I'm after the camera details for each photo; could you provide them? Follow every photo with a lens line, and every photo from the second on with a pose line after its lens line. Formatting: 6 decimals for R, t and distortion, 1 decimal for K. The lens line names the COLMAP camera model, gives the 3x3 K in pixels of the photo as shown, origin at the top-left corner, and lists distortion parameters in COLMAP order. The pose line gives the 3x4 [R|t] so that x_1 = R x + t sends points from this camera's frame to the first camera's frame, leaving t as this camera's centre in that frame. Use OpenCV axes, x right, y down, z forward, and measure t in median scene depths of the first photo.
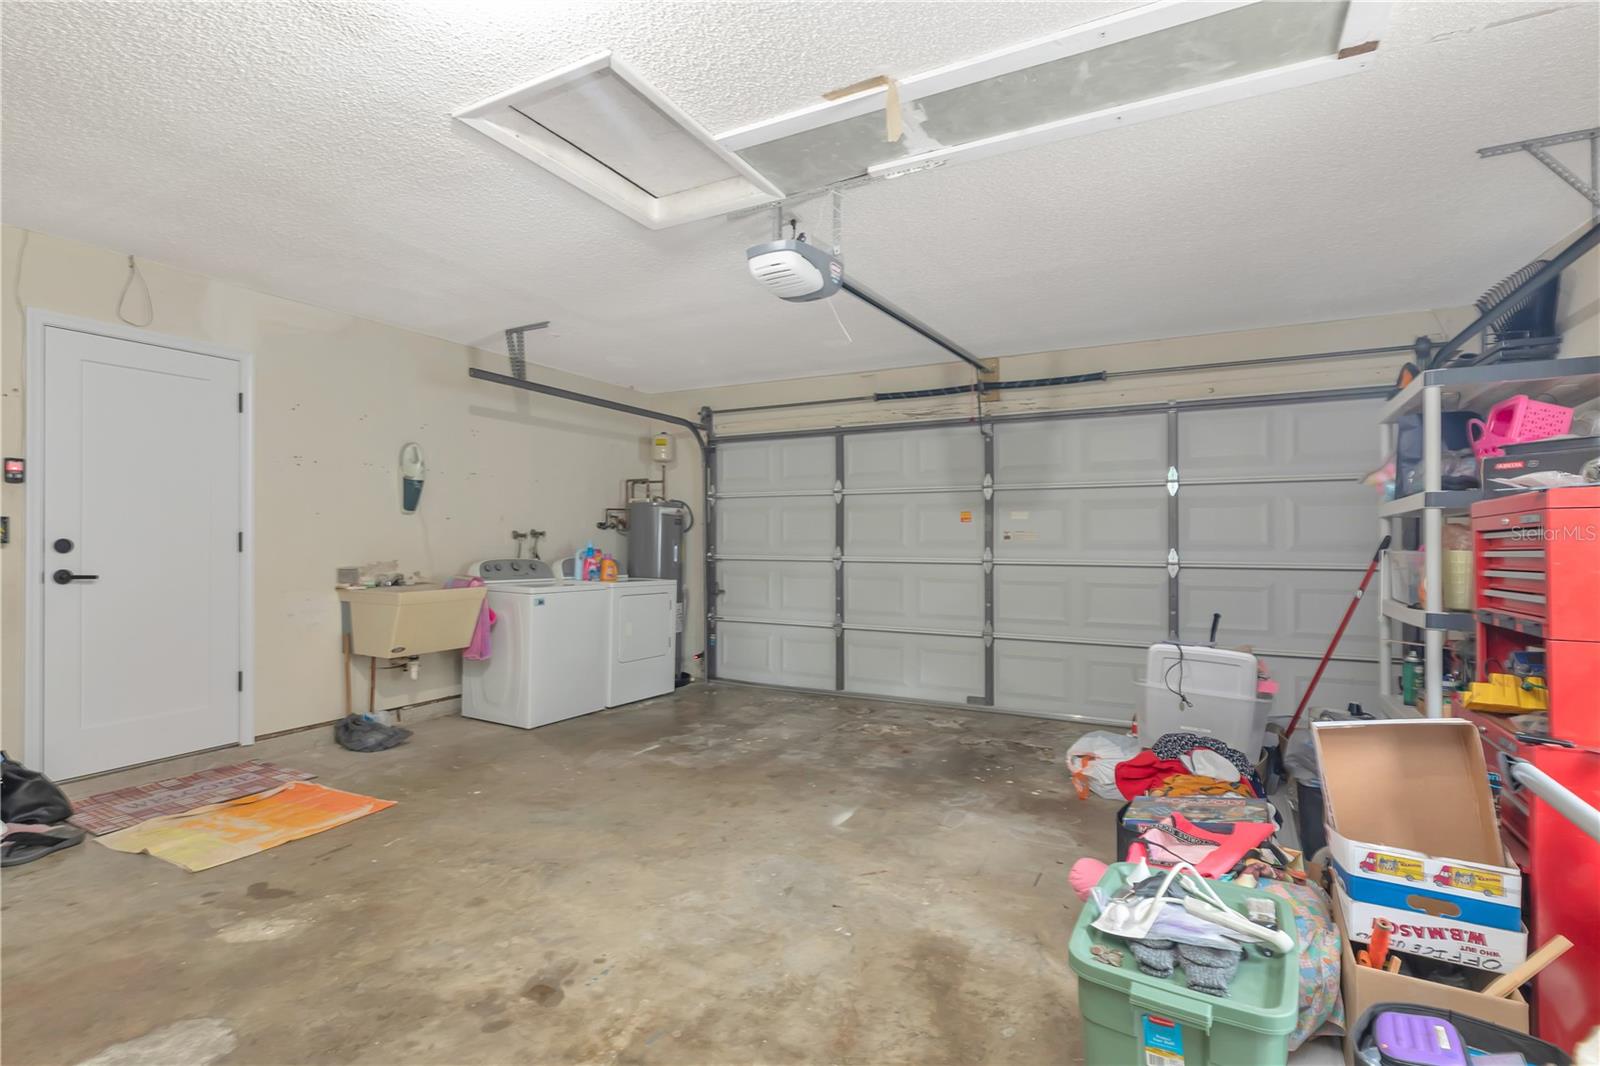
lens RADIAL K [[753.0, 0, 795.9], [0, 753.0, 517.9], [0, 0, 1]] dist [0.000259, -0.000097]
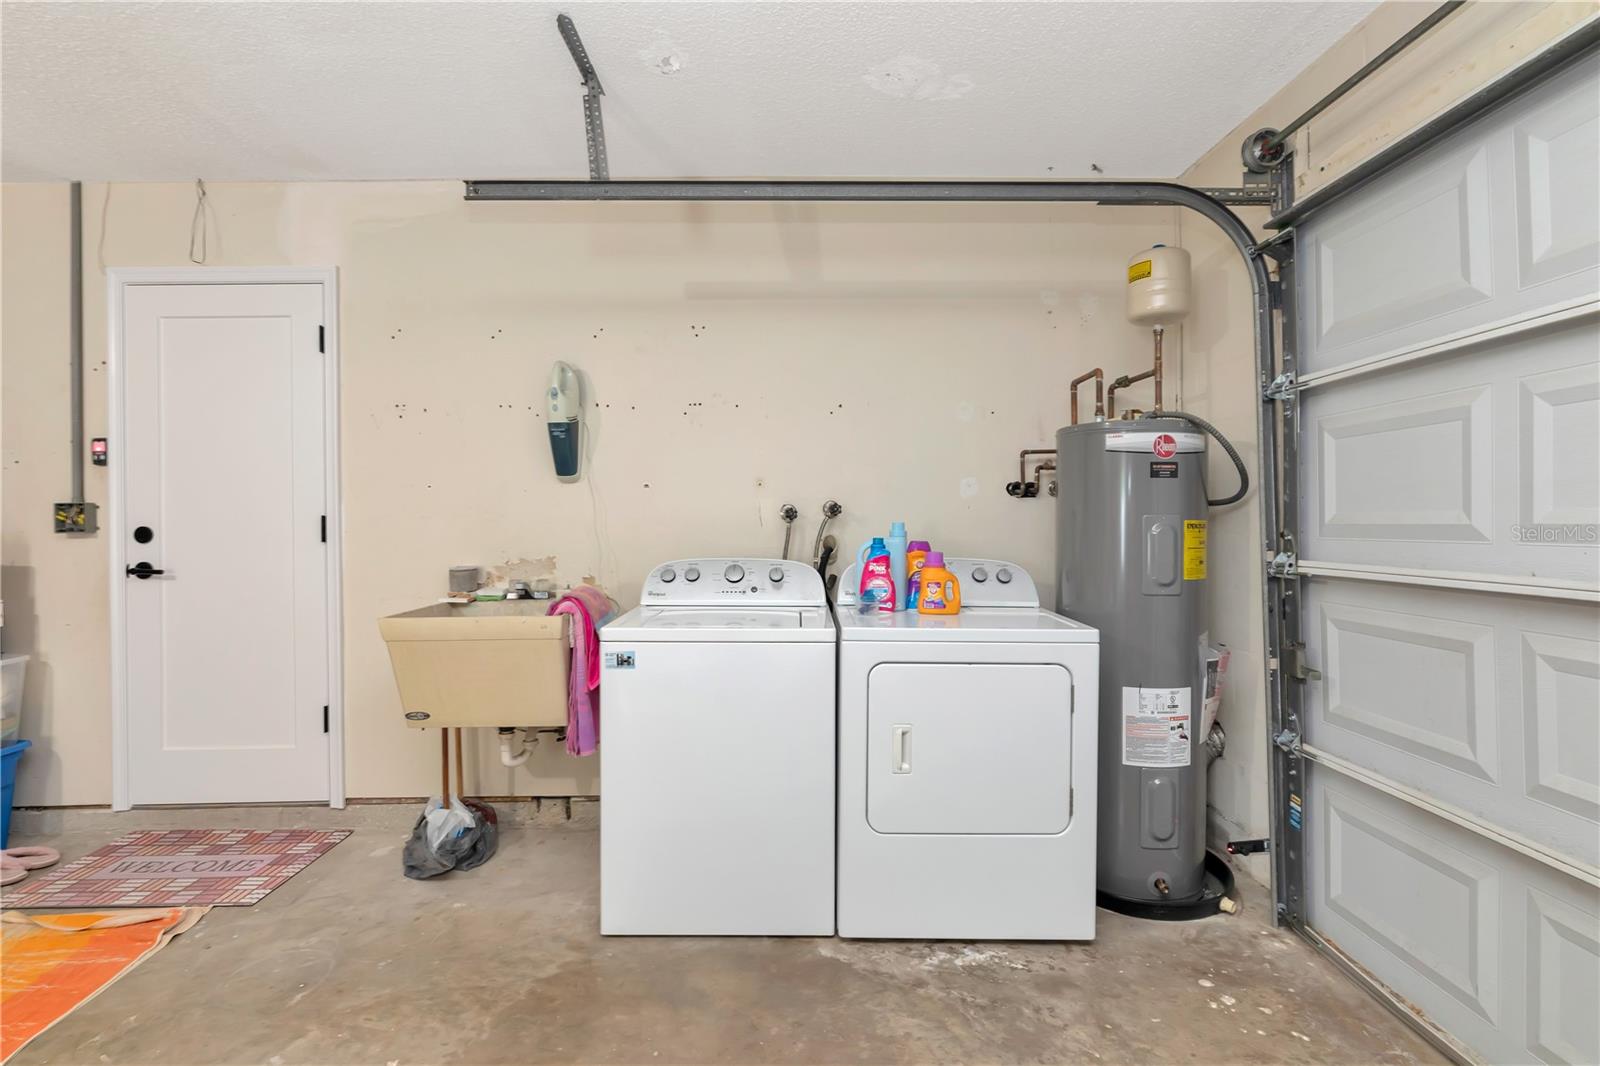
lens RADIAL K [[753.0, 0, 795.9], [0, 753.0, 517.9], [0, 0, 1]] dist [0.000259, -0.000097]
pose [[0.483939, -0.009985, -0.875045, 0.105426], [0.034378, 0.999380, 0.007609, 0.025754], [0.874426, -0.033764, 0.483982, 0.867351]]
